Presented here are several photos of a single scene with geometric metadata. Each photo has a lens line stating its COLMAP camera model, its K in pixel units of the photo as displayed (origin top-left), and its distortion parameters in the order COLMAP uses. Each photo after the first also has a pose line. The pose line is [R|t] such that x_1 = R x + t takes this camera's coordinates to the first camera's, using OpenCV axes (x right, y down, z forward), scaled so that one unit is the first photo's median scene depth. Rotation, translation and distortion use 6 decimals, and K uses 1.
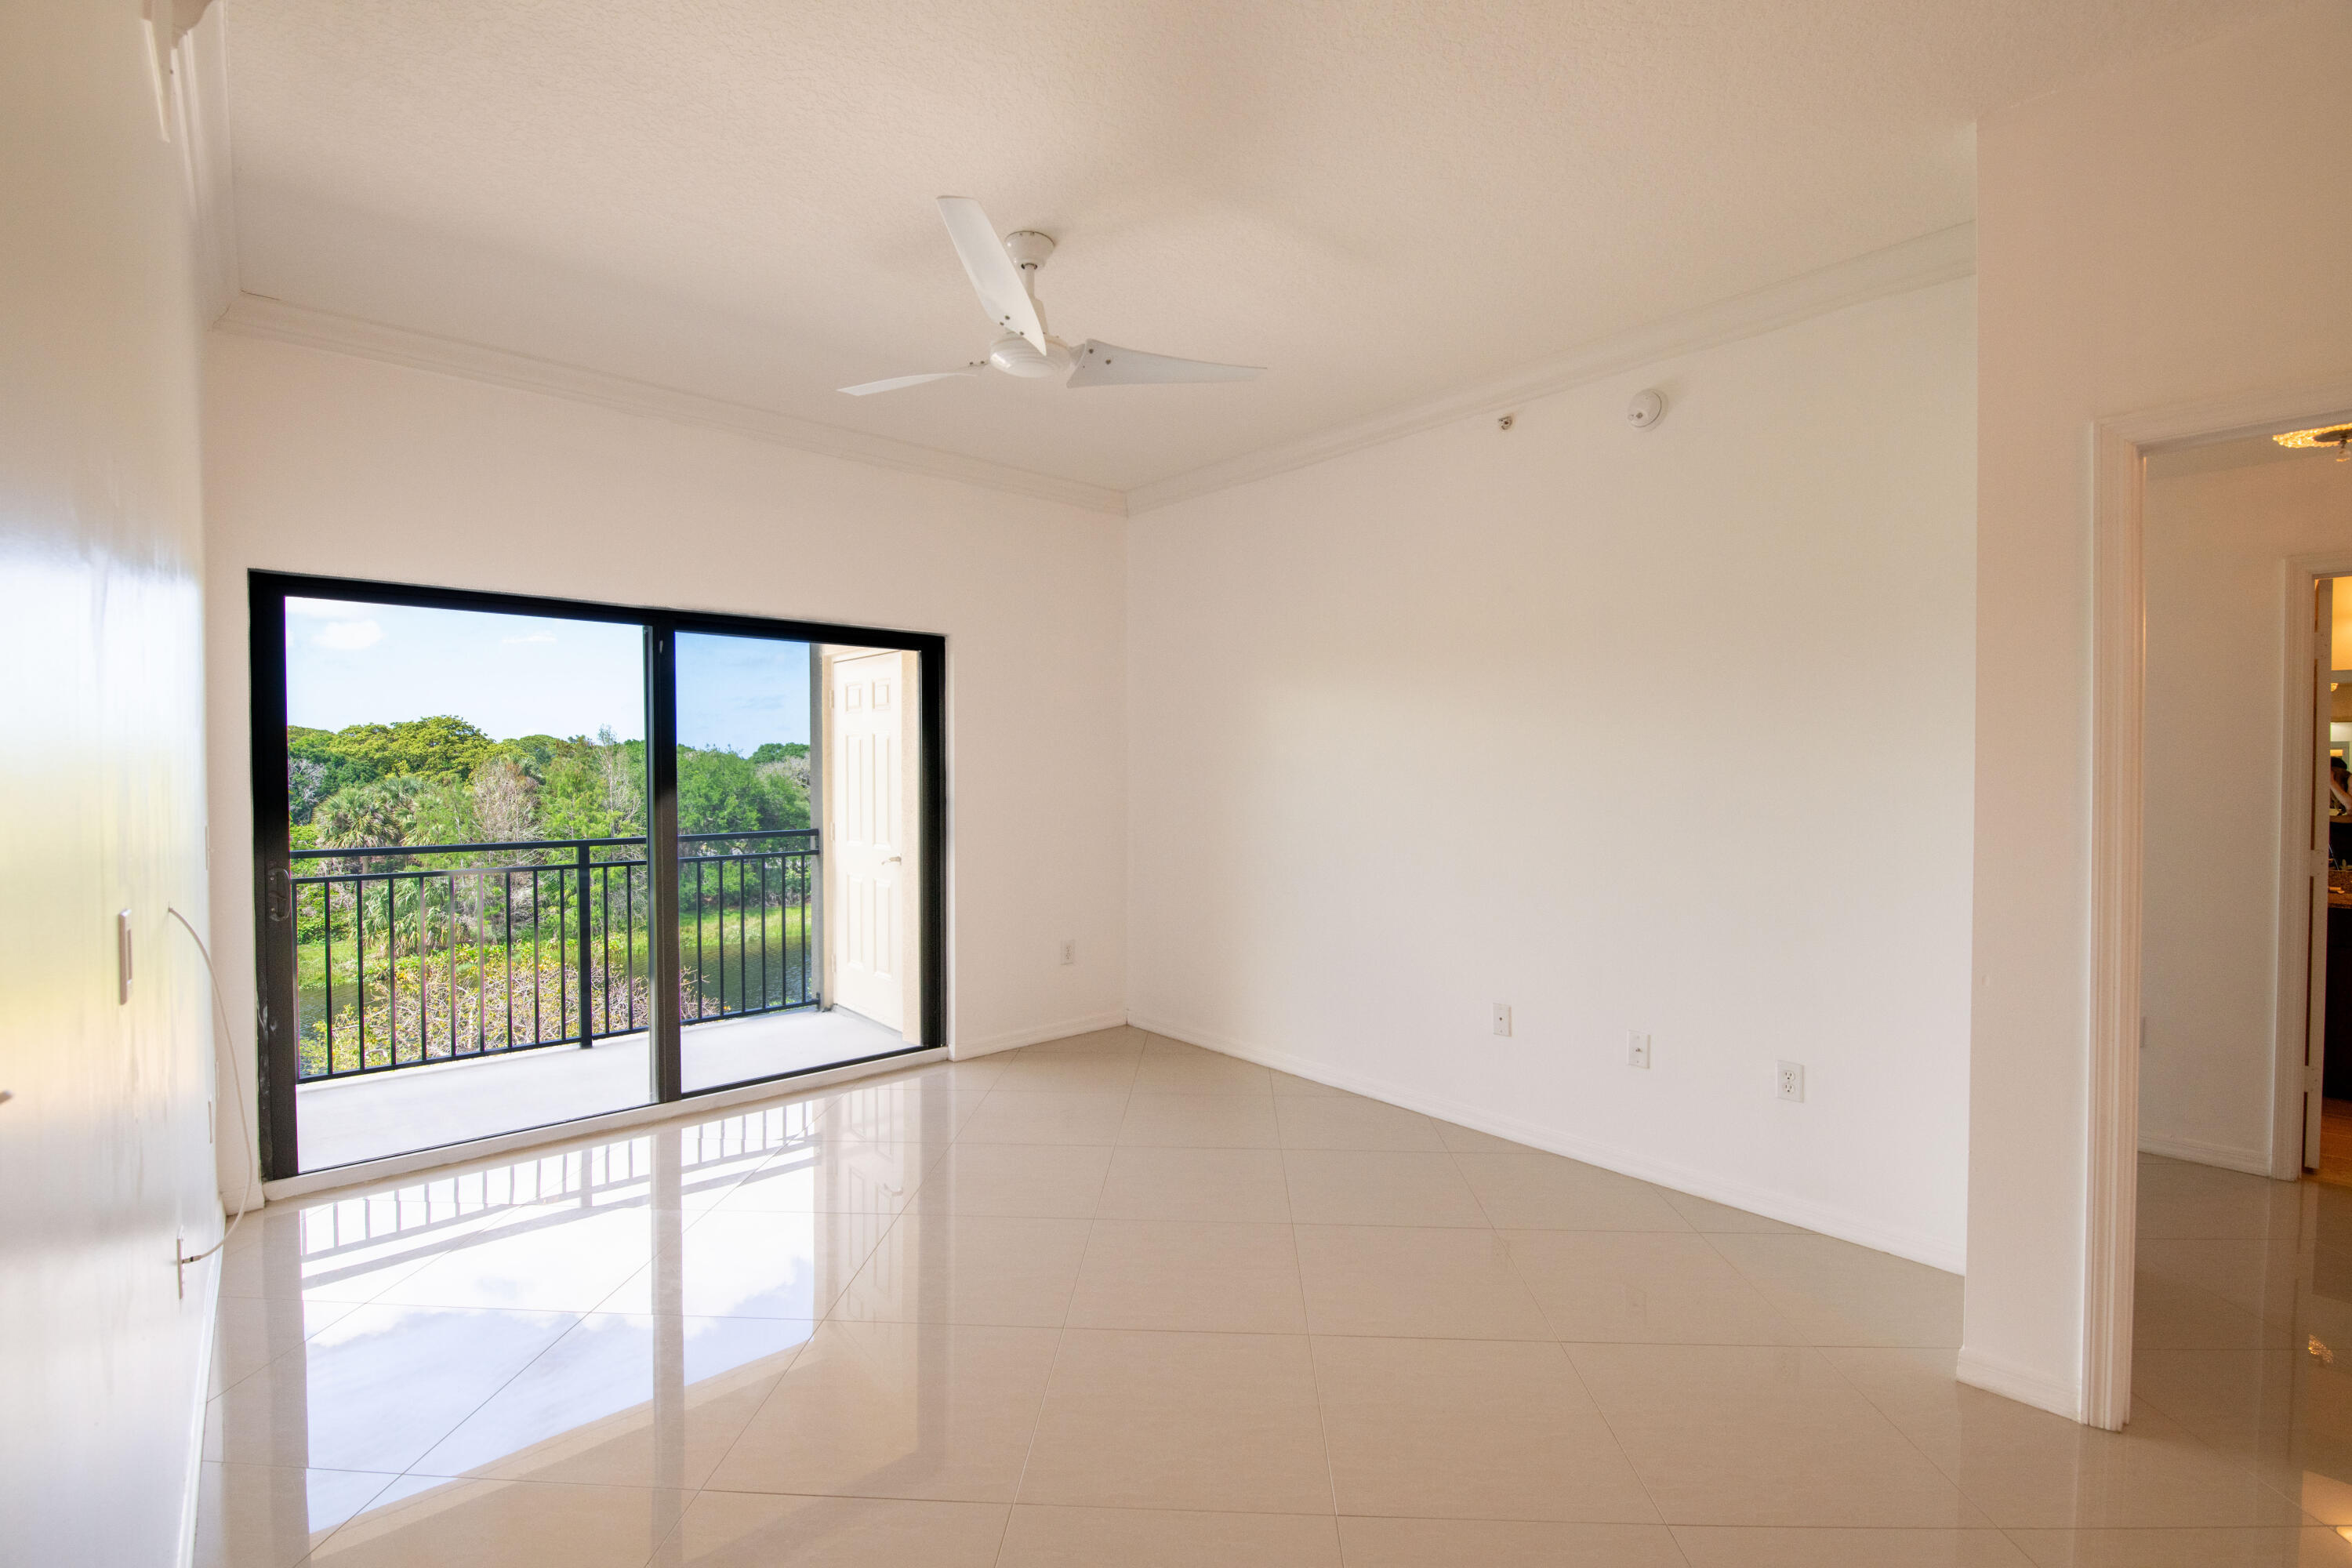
lens RADIAL K [[1048.1, 0, 1164.5], [0, 1048.1, 783.0], [0, 0, 1]] dist [0.004685, -0.002494]
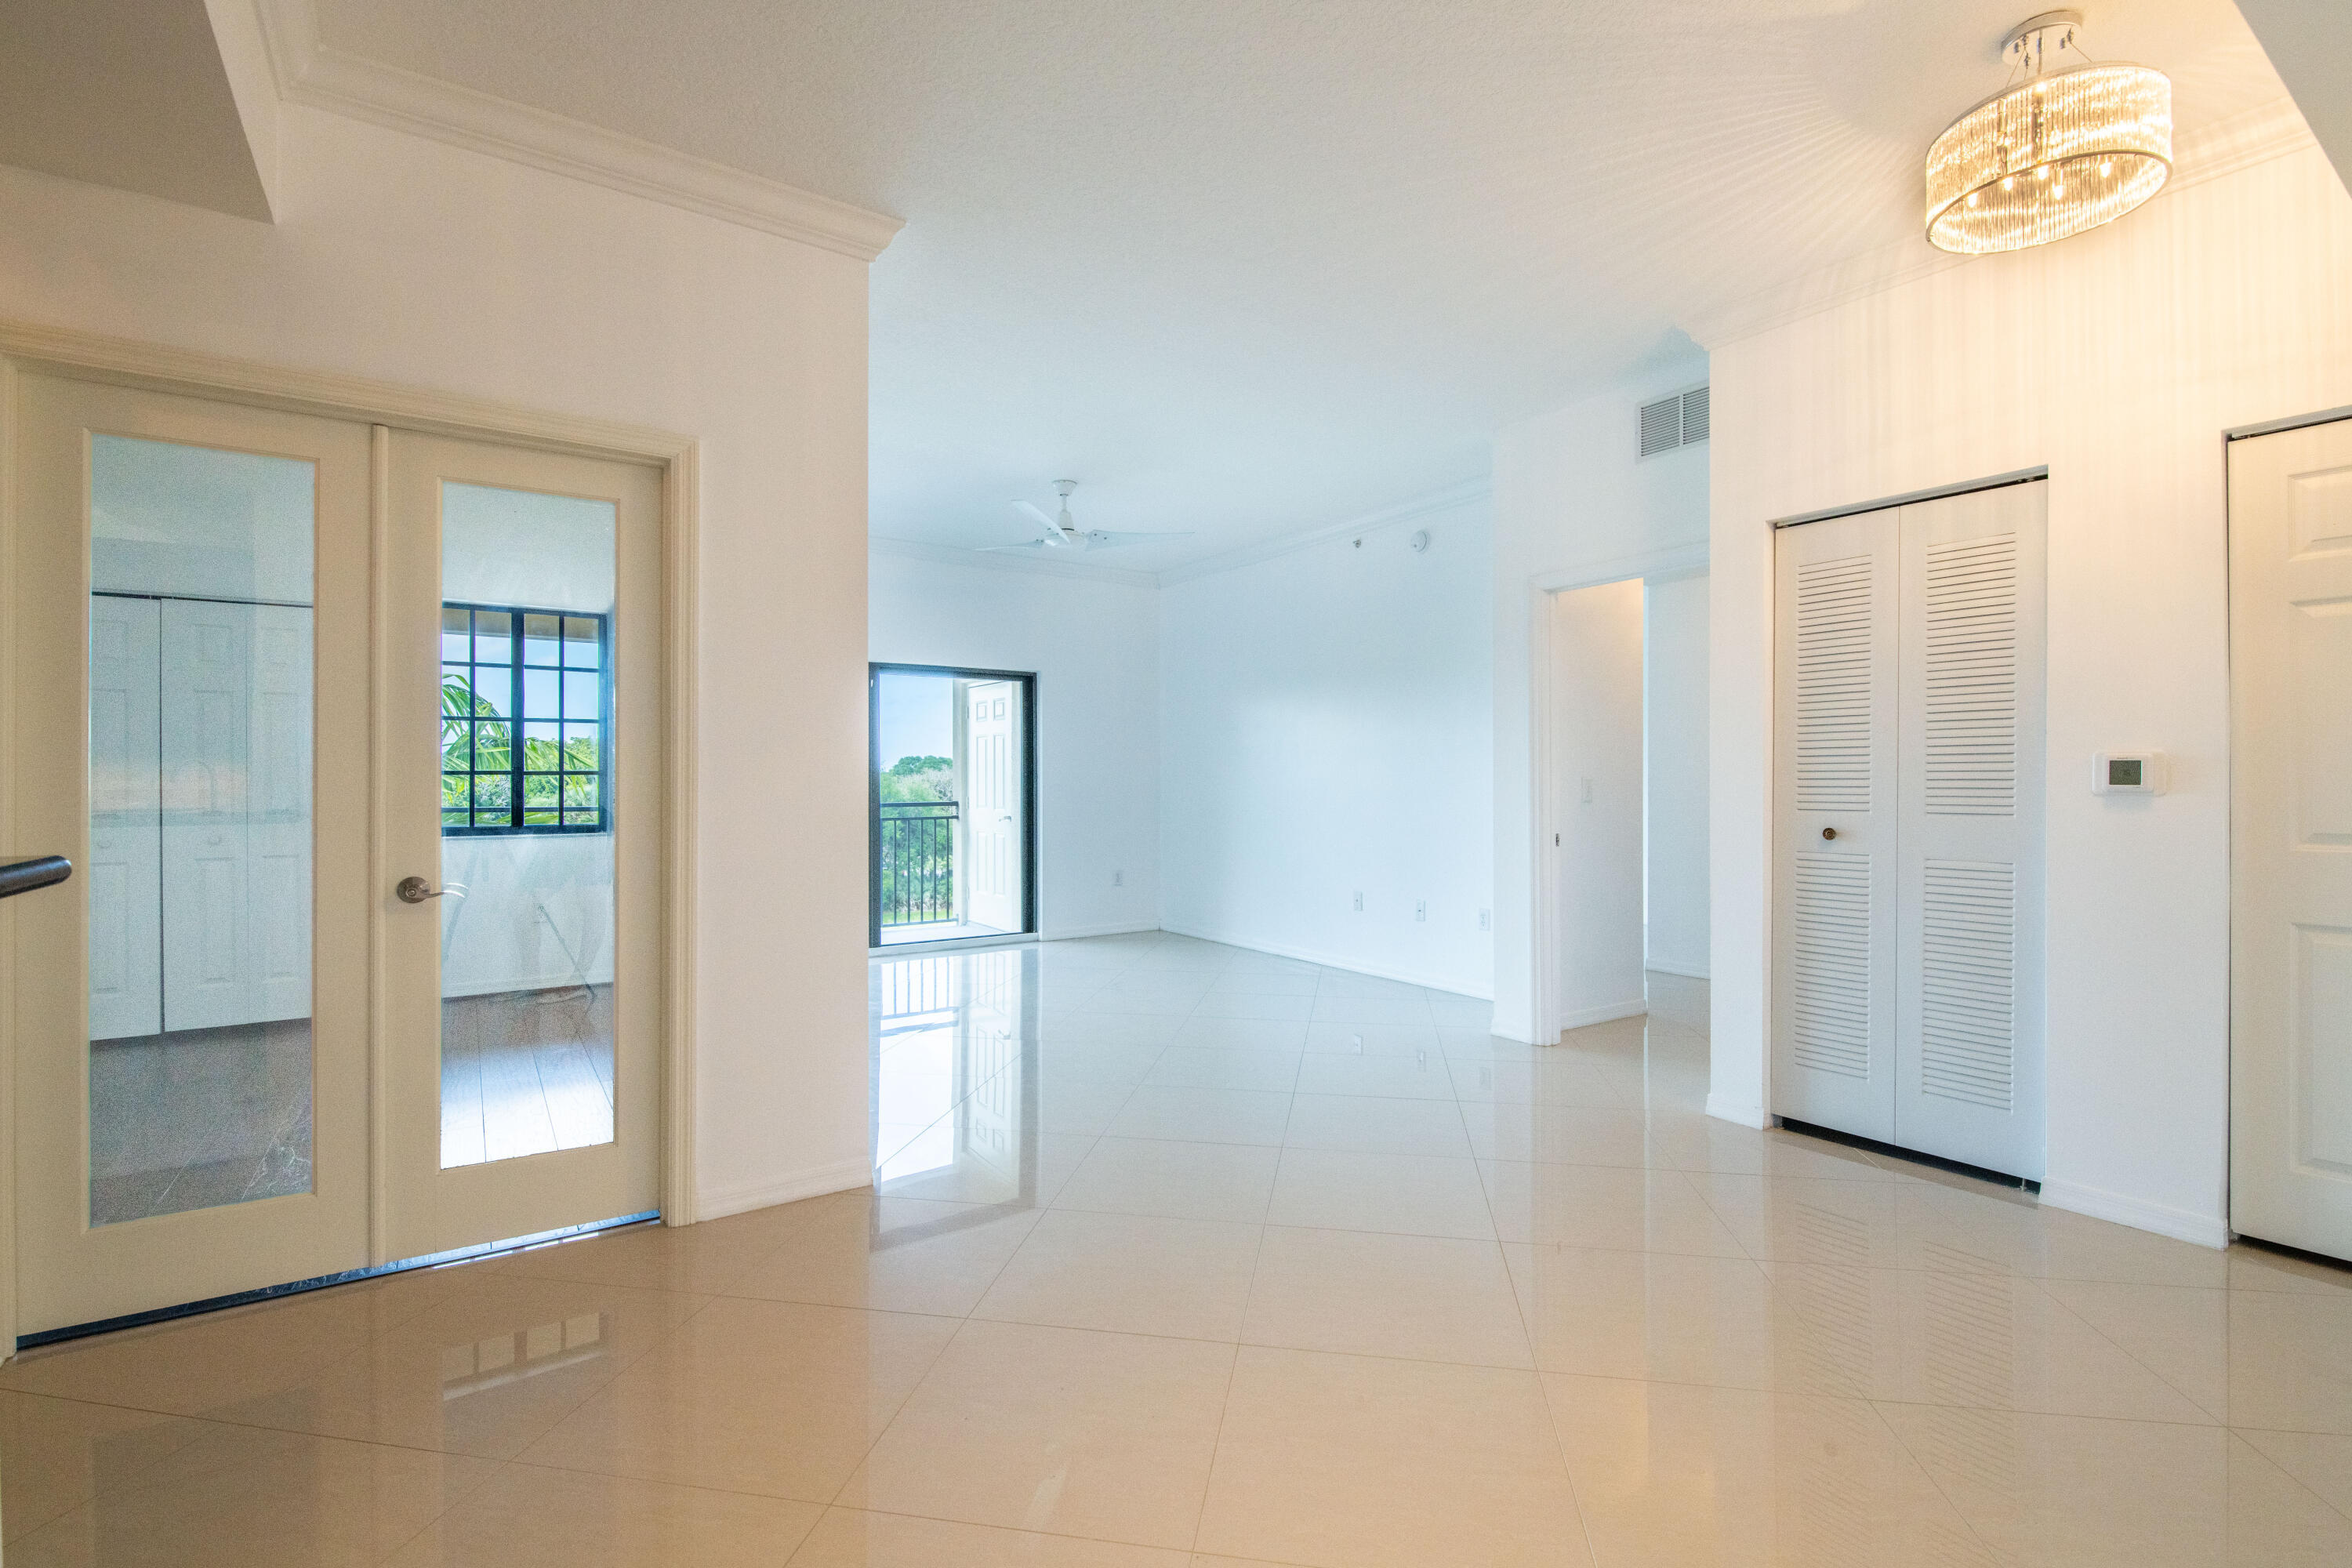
lens RADIAL K [[1048.1, 0, 1167.1], [0, 1048.1, 775.3], [0, 0, 1]] dist [0.004685, -0.002494]
pose [[0.993052, -0.001344, -0.117667, 0.153788], [-0.000977, 0.999806, -0.019668, 0.042520], [0.117671, 0.019646, 0.992858, -0.487483]]
